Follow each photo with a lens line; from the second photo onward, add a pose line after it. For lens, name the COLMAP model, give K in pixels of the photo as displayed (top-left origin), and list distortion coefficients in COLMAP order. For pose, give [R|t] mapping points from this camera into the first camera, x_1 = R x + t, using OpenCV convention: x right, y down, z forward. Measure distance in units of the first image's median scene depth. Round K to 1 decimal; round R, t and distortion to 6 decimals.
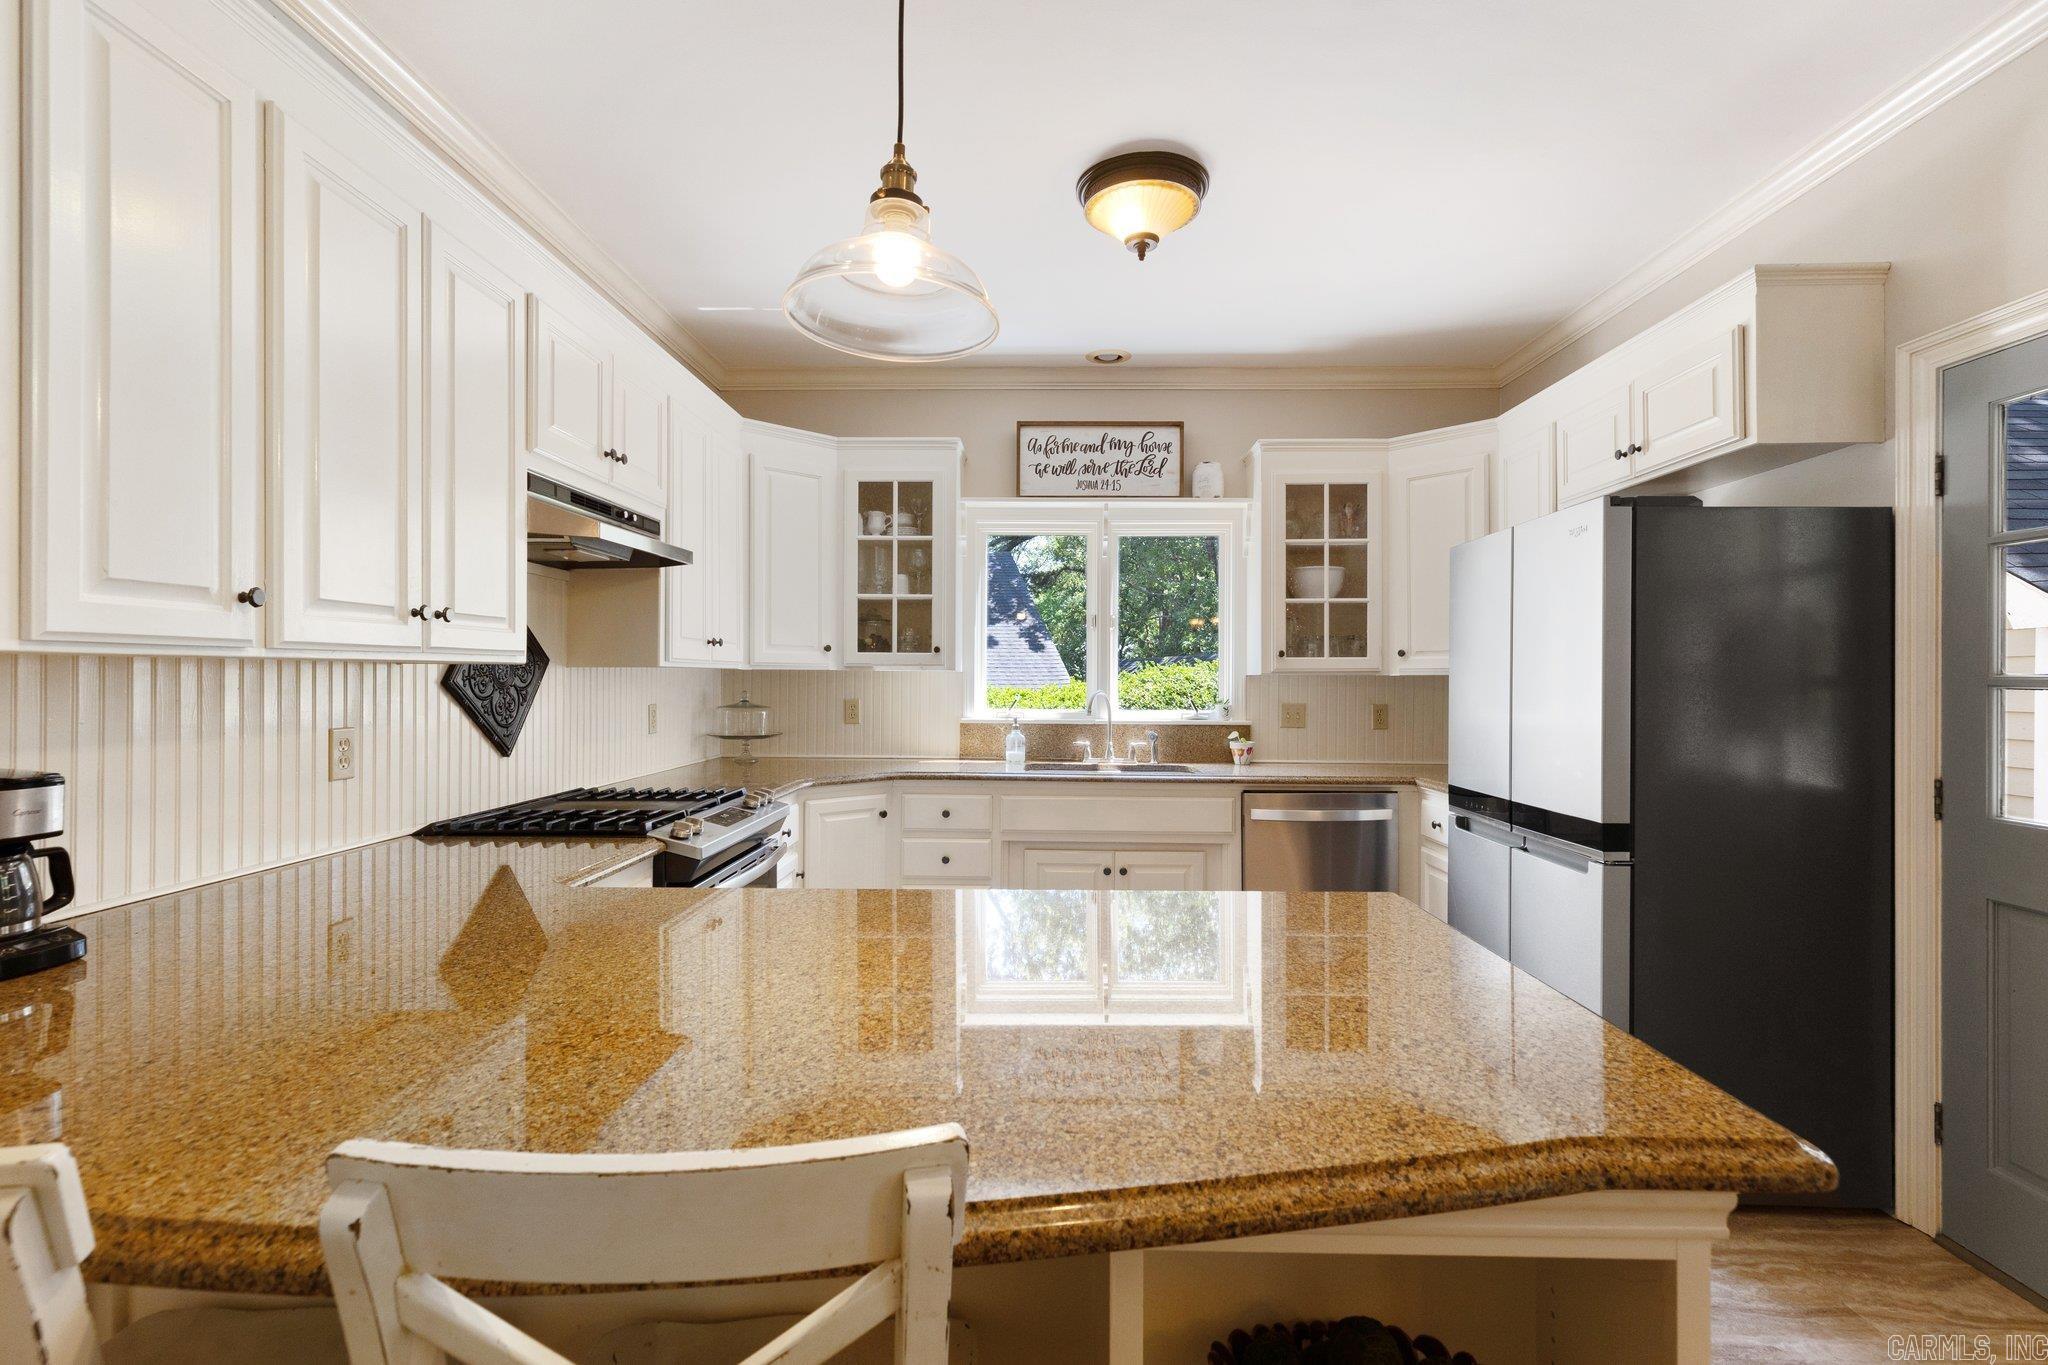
lens RADIAL K [[936.5, 0, 1024.0], [0, 936.5, 682.5], [0, 0, 1]] dist [0.000673, 0.000071]
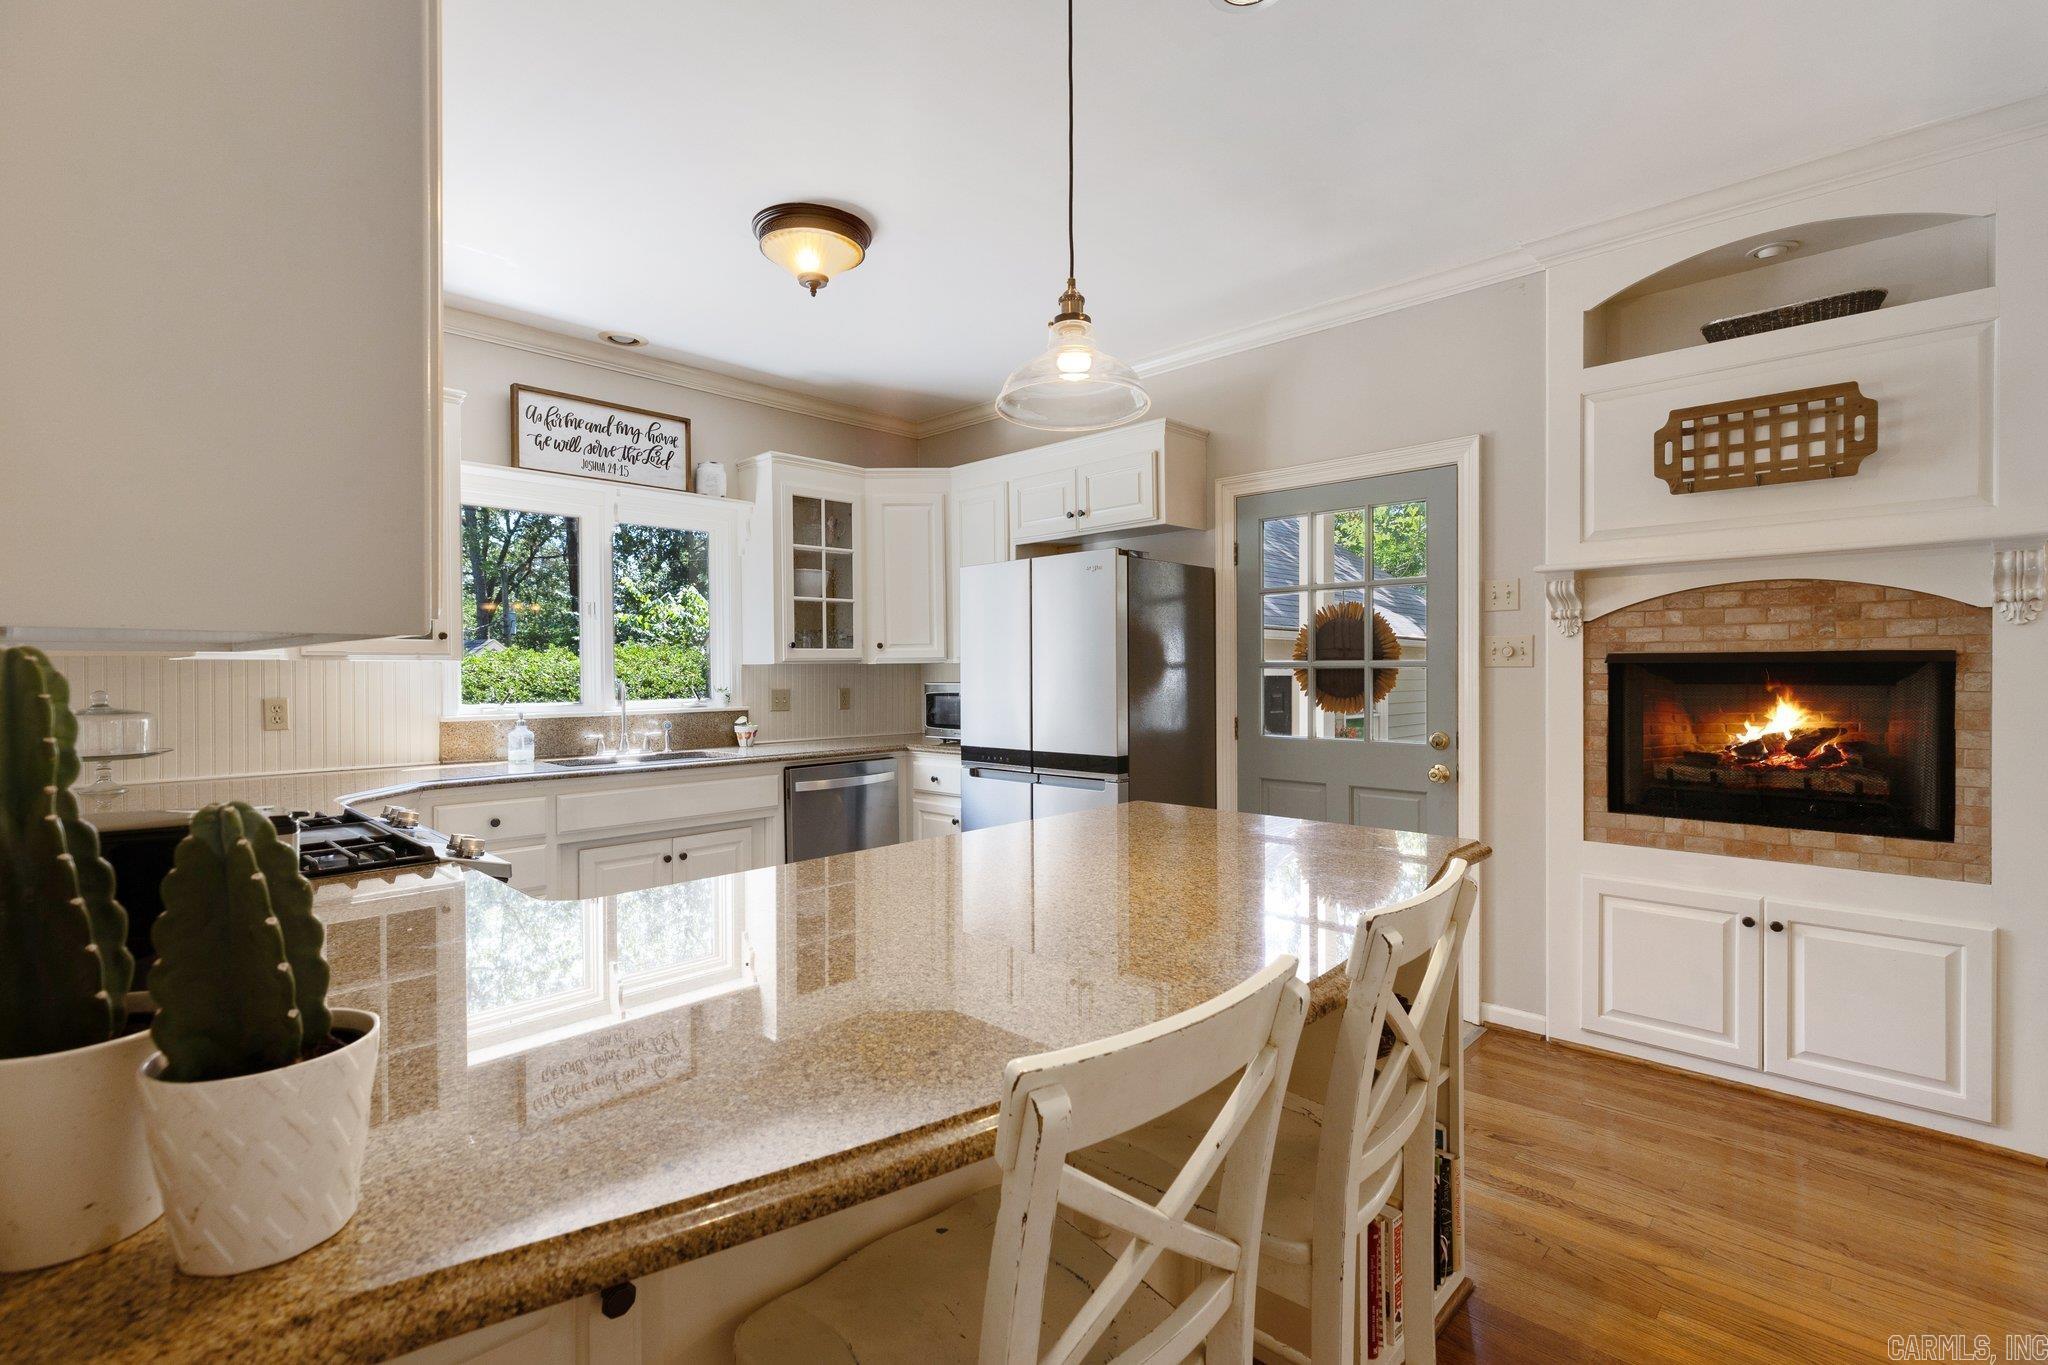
lens RADIAL K [[933.1, 0, 1026.7], [0, 933.1, 679.4], [0, 0, 1]] dist [0.003233, 0.000044]
pose [[0.673618, -0.016543, 0.738894, -0.348669], [0.010975, 0.999863, 0.012380, -0.000110], [-0.738998, -0.000230, 0.673708, 0.032067]]
